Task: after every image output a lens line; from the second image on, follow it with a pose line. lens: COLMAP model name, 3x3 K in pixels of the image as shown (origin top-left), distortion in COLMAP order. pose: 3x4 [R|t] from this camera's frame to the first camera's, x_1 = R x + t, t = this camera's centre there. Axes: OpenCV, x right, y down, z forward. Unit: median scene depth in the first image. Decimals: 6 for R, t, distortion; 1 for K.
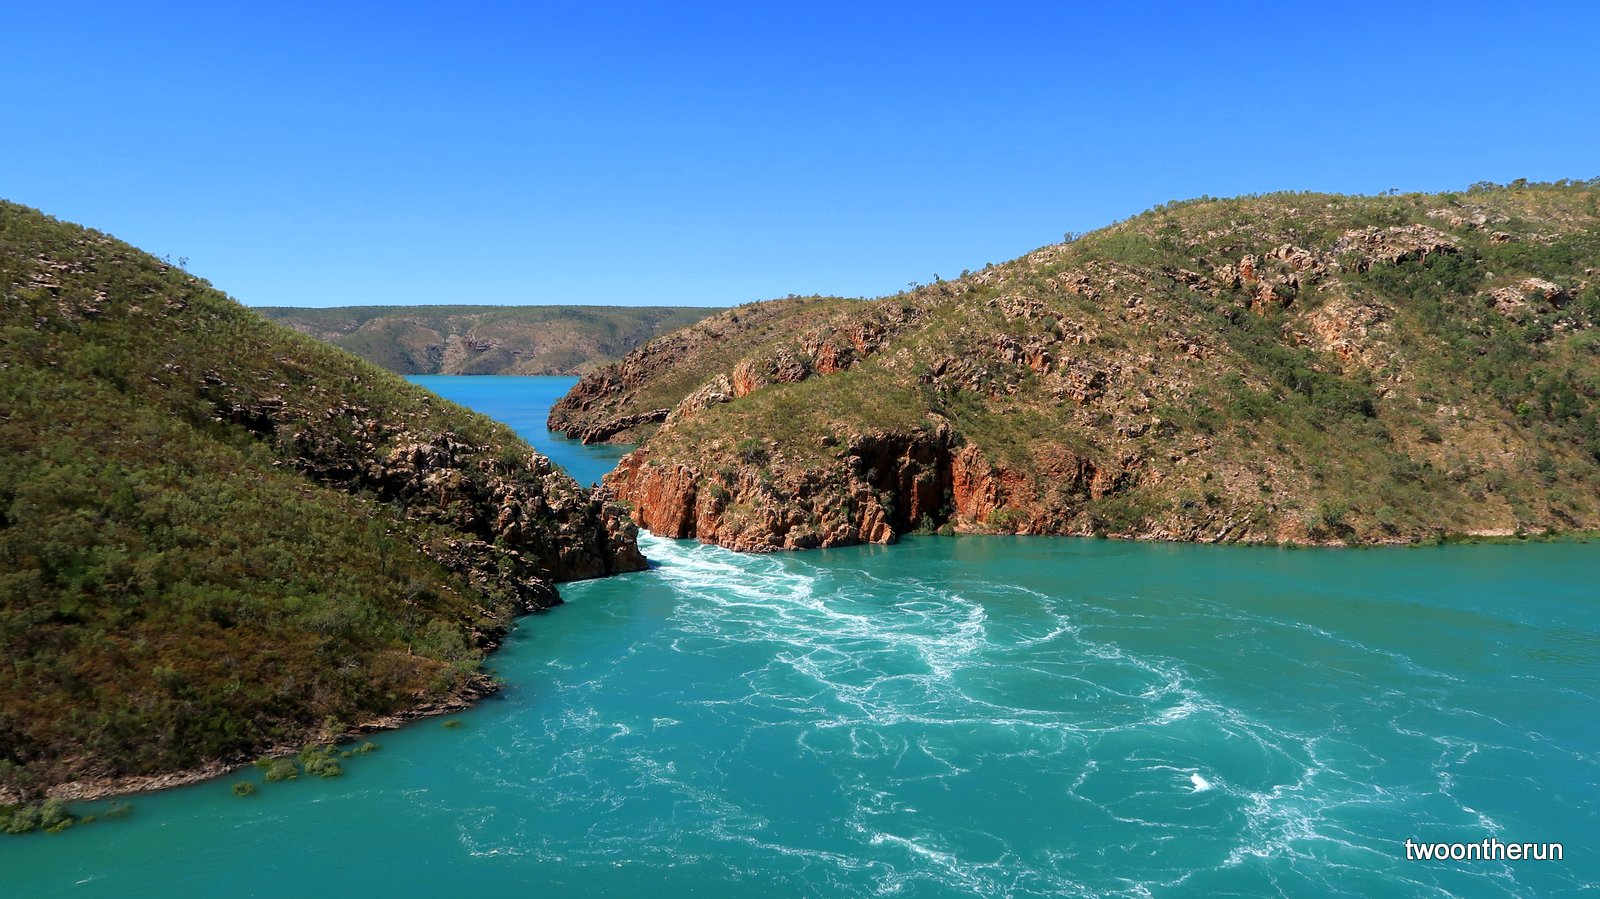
lens RADIAL K [[1097.2, 0, 800.8], [0, 1097.2, 450.1], [0, 0, 1]] dist [-0.022680, 0.004622]
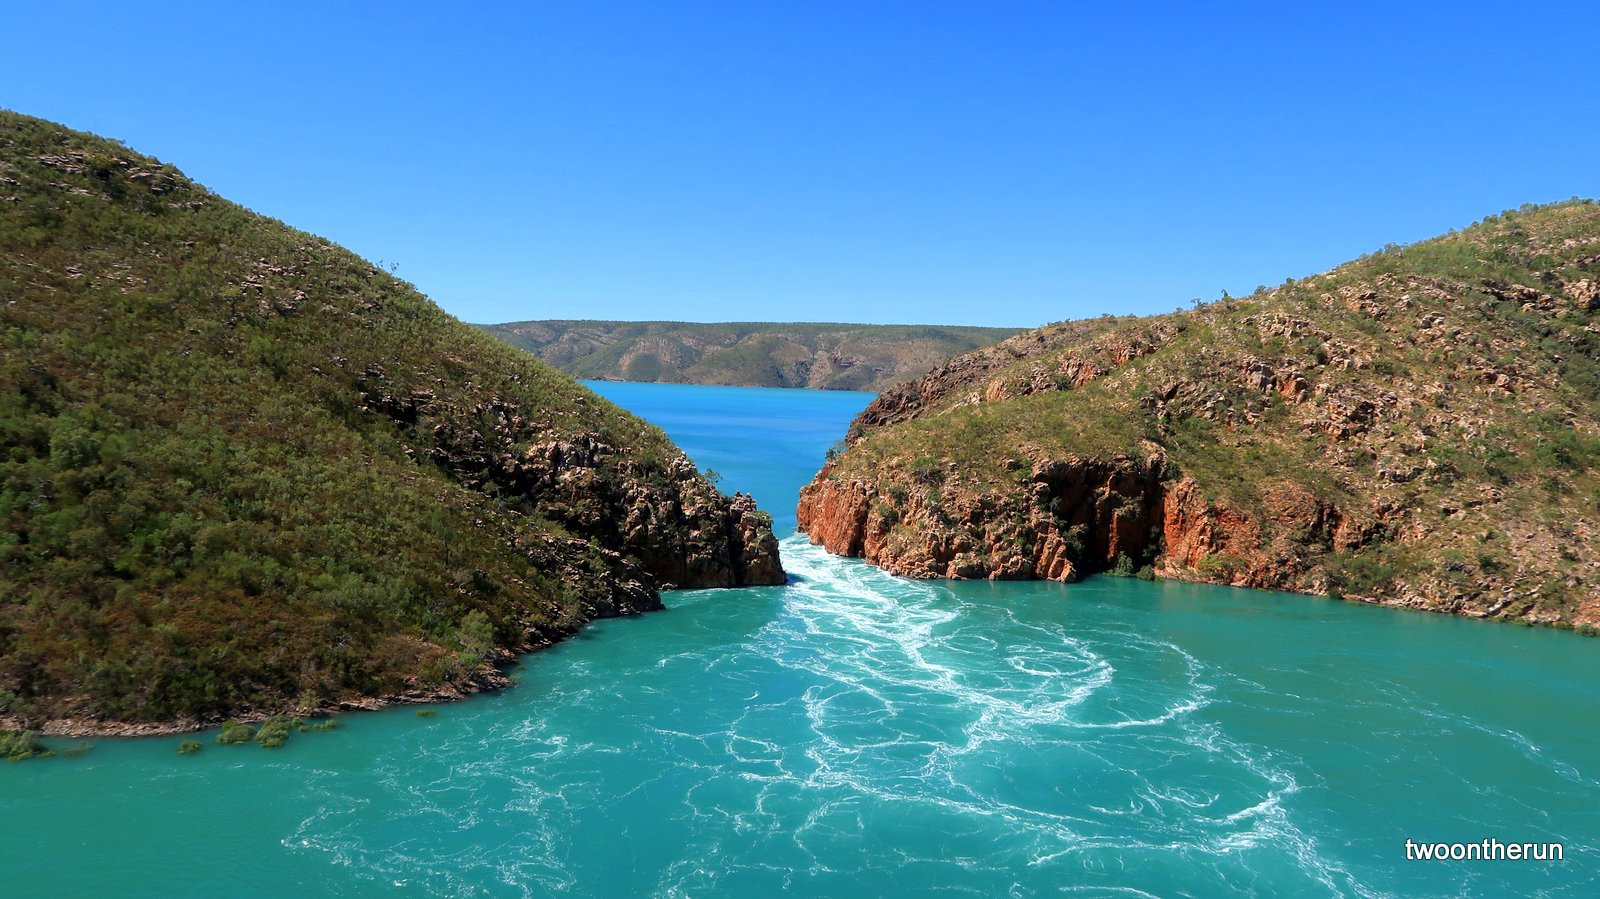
lens RADIAL K [[1097.2, 0, 799.9], [0, 1097.2, 449.4], [0, 0, 1]] dist [-0.022680, 0.004622]
pose [[0.944364, 0.052924, -0.324615, 0.155006], [-0.059330, 0.998190, -0.009860, -0.001483], [0.323506, 0.028570, 0.945795, 0.073284]]
